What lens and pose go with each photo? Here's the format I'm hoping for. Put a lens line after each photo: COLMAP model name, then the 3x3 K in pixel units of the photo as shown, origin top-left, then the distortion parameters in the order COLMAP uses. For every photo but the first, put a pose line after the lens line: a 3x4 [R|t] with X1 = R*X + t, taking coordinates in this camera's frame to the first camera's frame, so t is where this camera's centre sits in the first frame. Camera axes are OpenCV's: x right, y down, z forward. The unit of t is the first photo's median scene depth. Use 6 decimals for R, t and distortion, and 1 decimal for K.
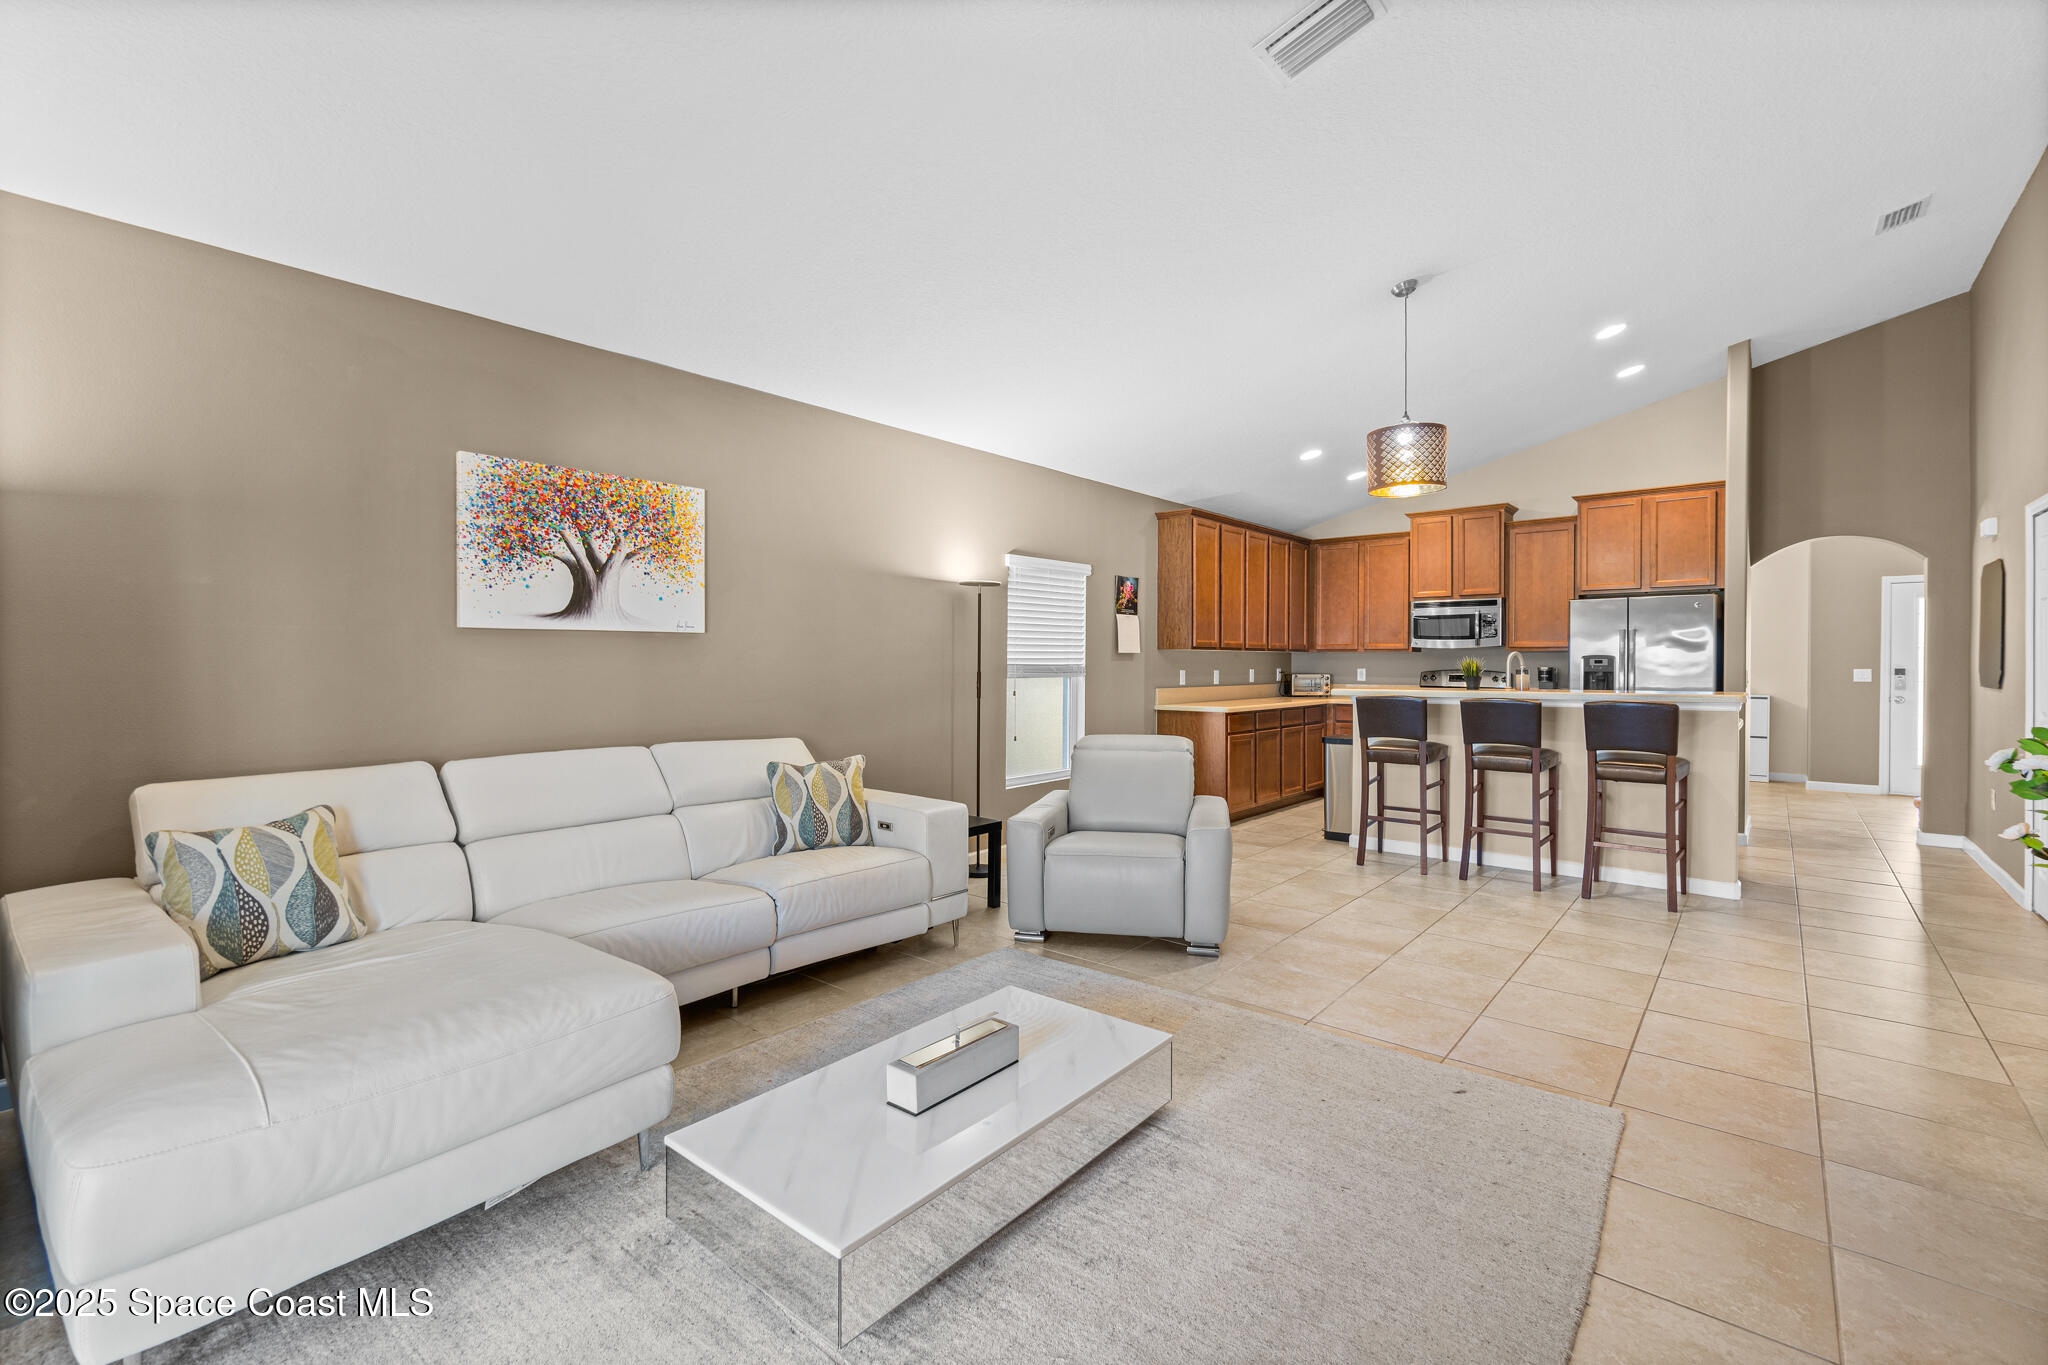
lens RADIAL K [[890.7, 0, 1003.9], [0, 890.7, 667.8], [0, 0, 1]] dist [-0.004399, 0.001166]
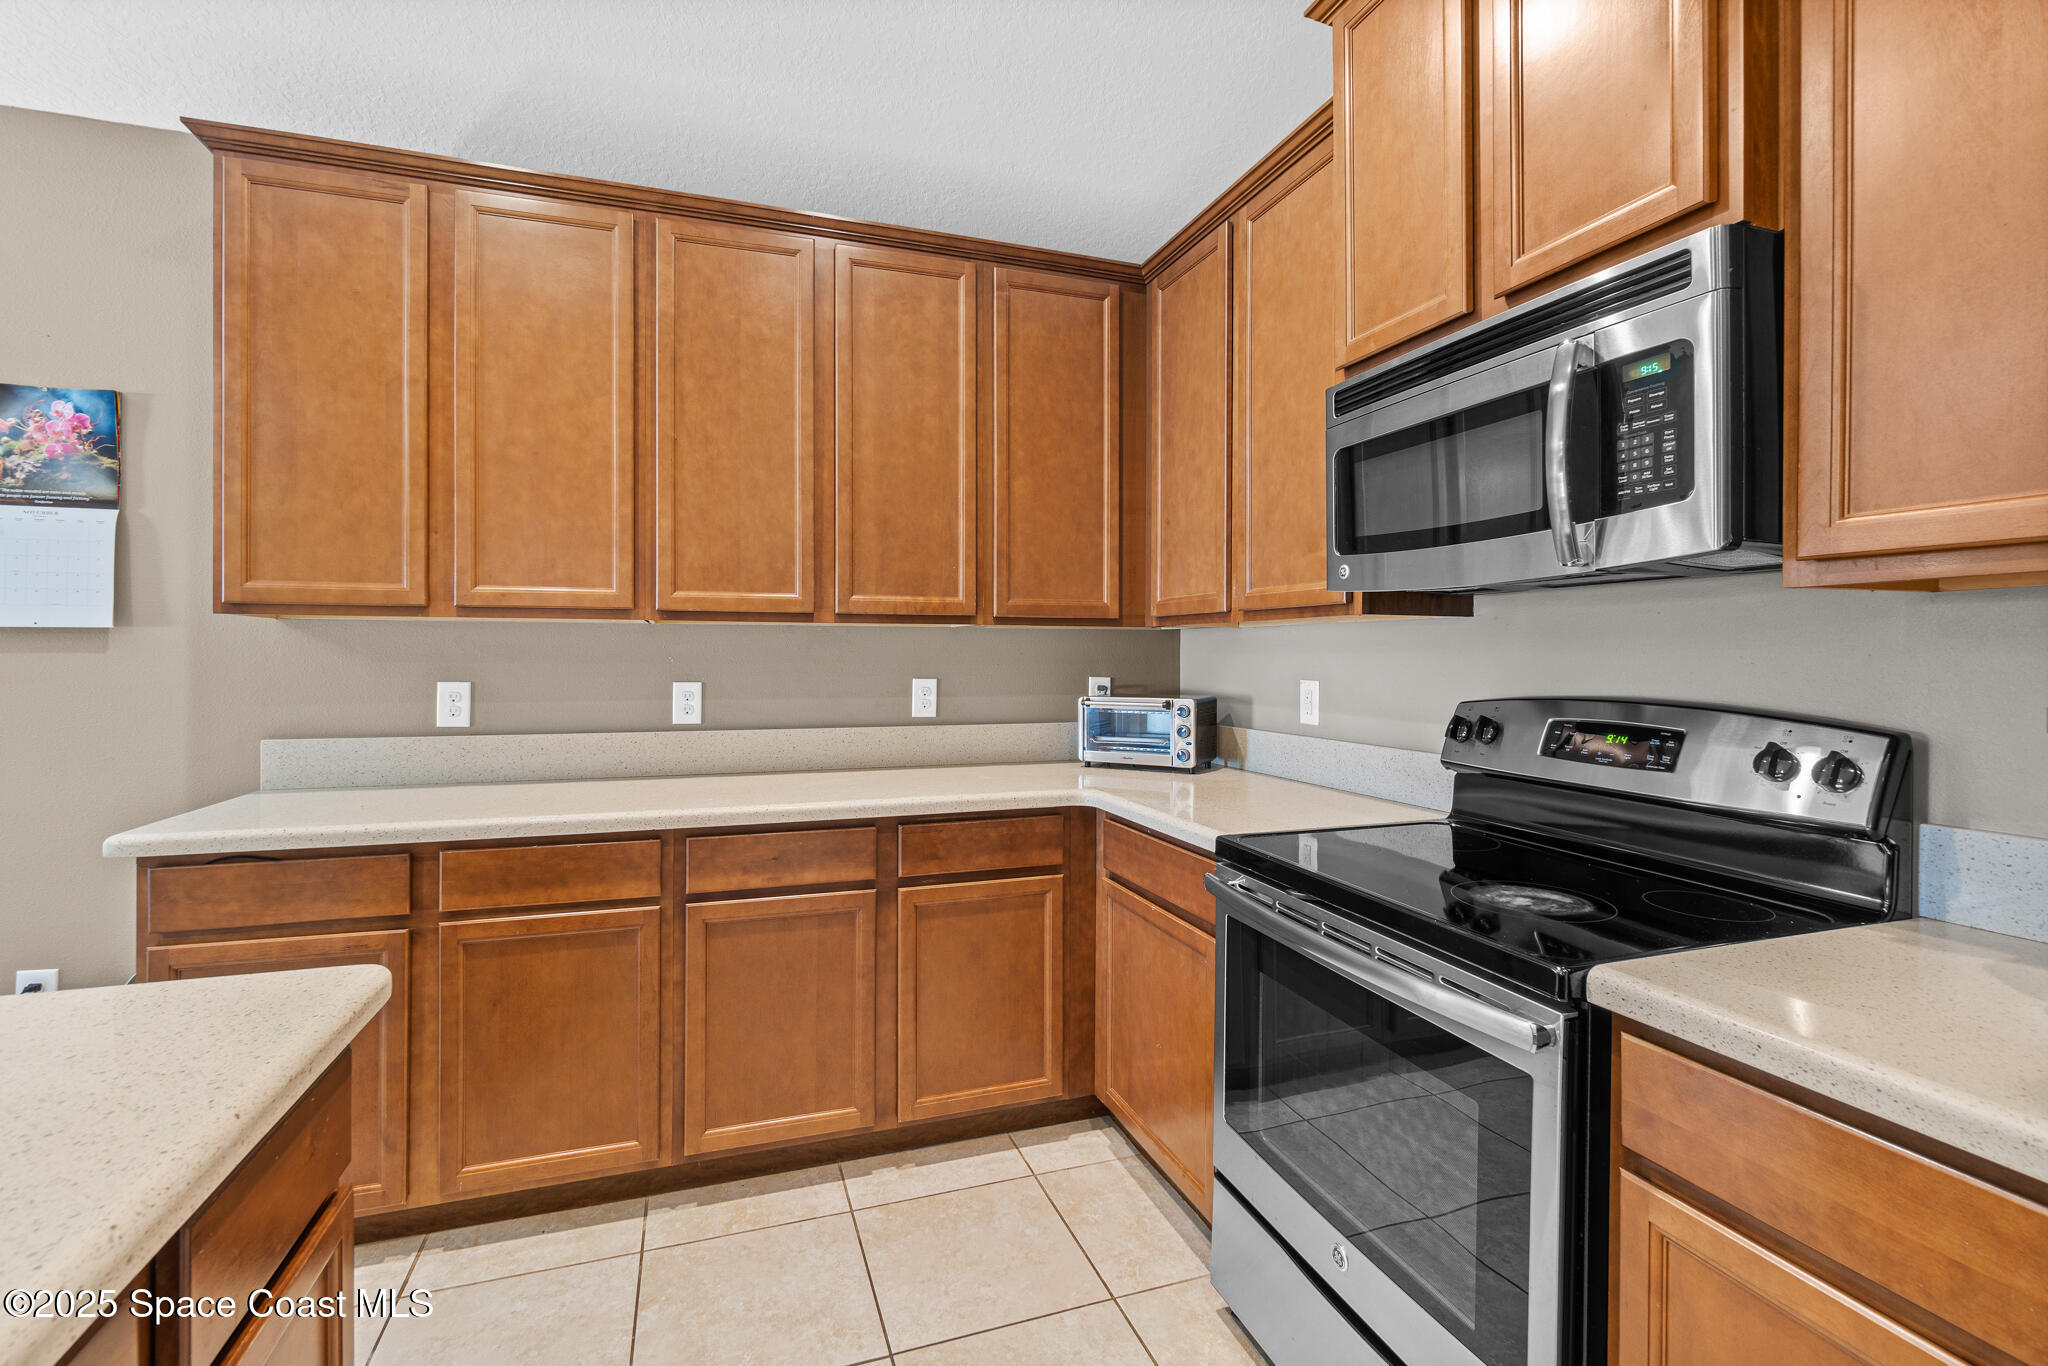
lens RADIAL K [[896.6, 0, 1008.7], [0, 896.6, 658.2], [0, 0, 1]] dist [-0.004117, 0.000198]
pose [[0.861544, 0.002625, -0.507675, 0.590215], [-0.004694, 0.999985, -0.002797, -0.006829], [0.507660, 0.004793, 0.861544, 0.898479]]
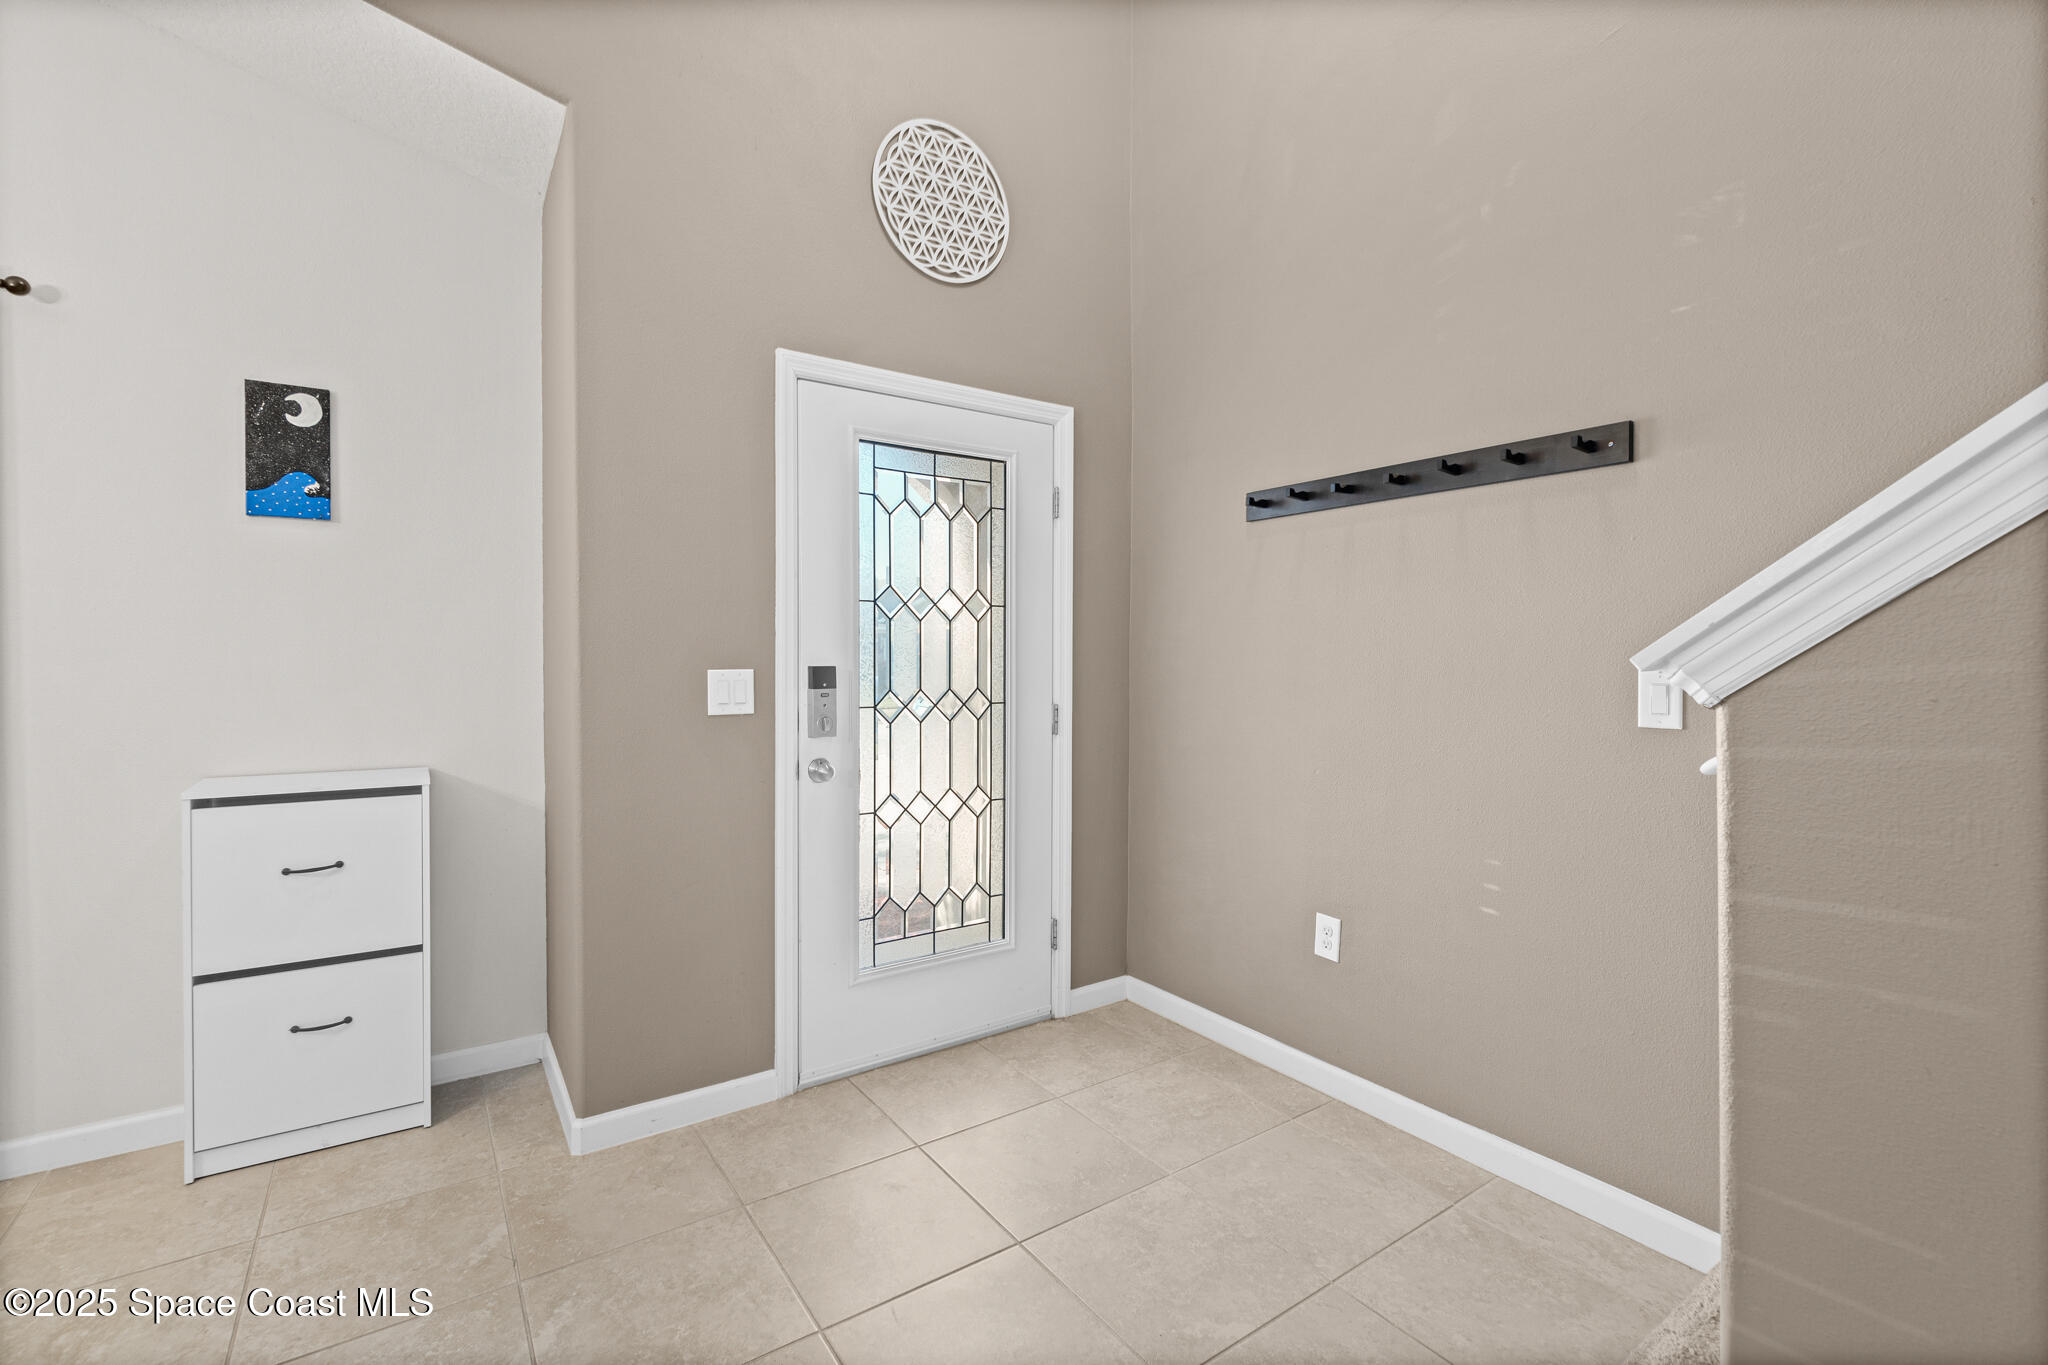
lens RADIAL K [[890.7, 0, 1003.9], [0, 890.7, 667.8], [0, 0, 1]] dist [-0.004399, 0.001166]
pose [[0.257633, -0.016633, 0.966100, 0.921009], [0.006706, 0.999859, 0.015426, -0.003953], [-0.966219, 0.002504, 0.257708, 1.081520]]
